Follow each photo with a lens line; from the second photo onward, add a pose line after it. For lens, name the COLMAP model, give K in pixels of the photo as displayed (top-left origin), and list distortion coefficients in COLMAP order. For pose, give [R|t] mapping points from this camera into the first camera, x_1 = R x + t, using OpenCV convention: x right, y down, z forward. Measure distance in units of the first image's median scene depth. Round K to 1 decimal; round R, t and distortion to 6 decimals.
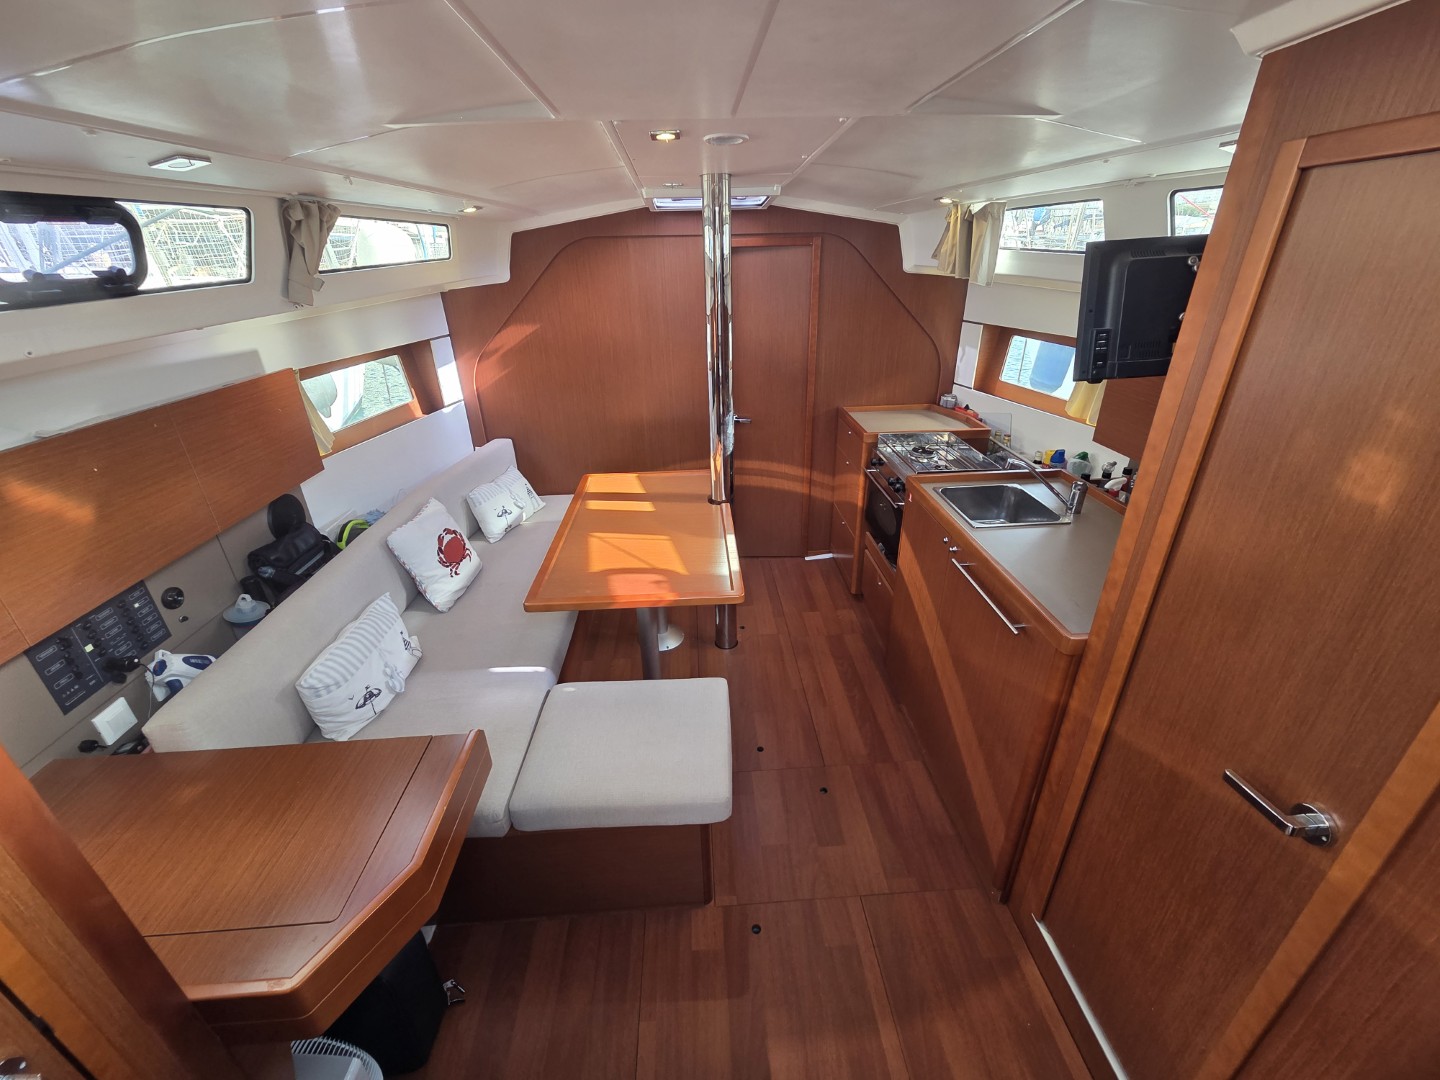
lens RADIAL K [[592.4, 0, 723.4], [0, 592.4, 532.8], [0, 0, 1]] dist [0.008180, -0.000588]
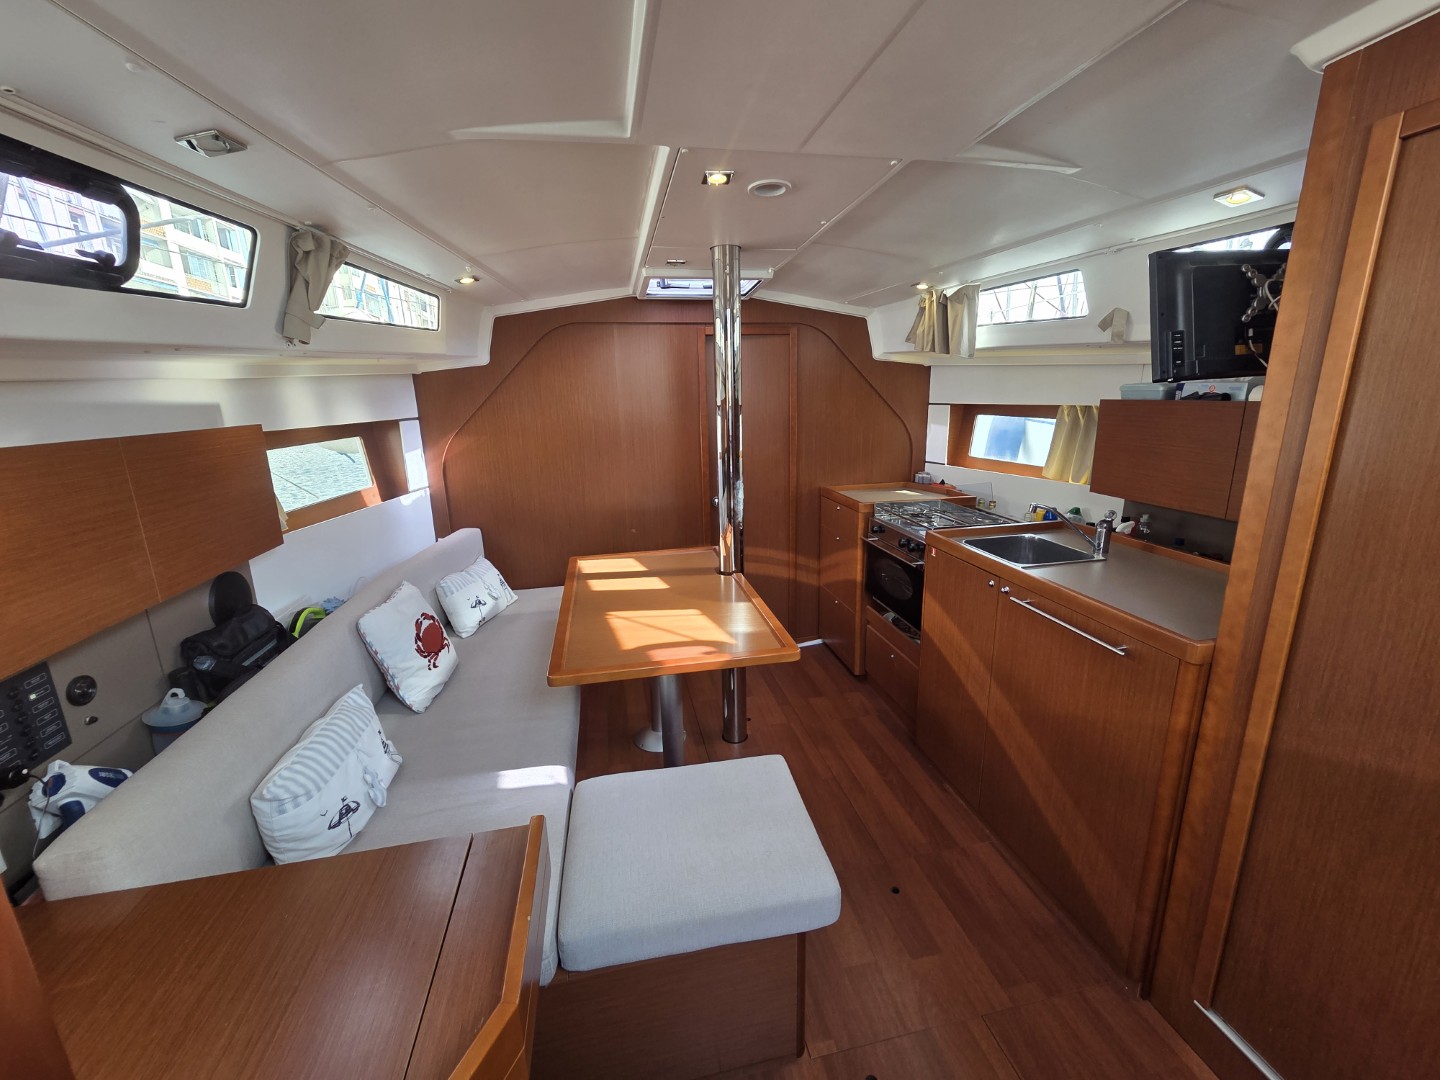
lens RADIAL K [[592.4, 0, 723.4], [0, 592.4, 532.8], [0, 0, 1]] dist [0.008180, -0.000588]
pose [[0.989355, -0.035726, 0.141066, -0.171064], [0.064771, 0.976187, -0.207036, 0.093530], [-0.130310, 0.213969, 0.968110, 0.096573]]
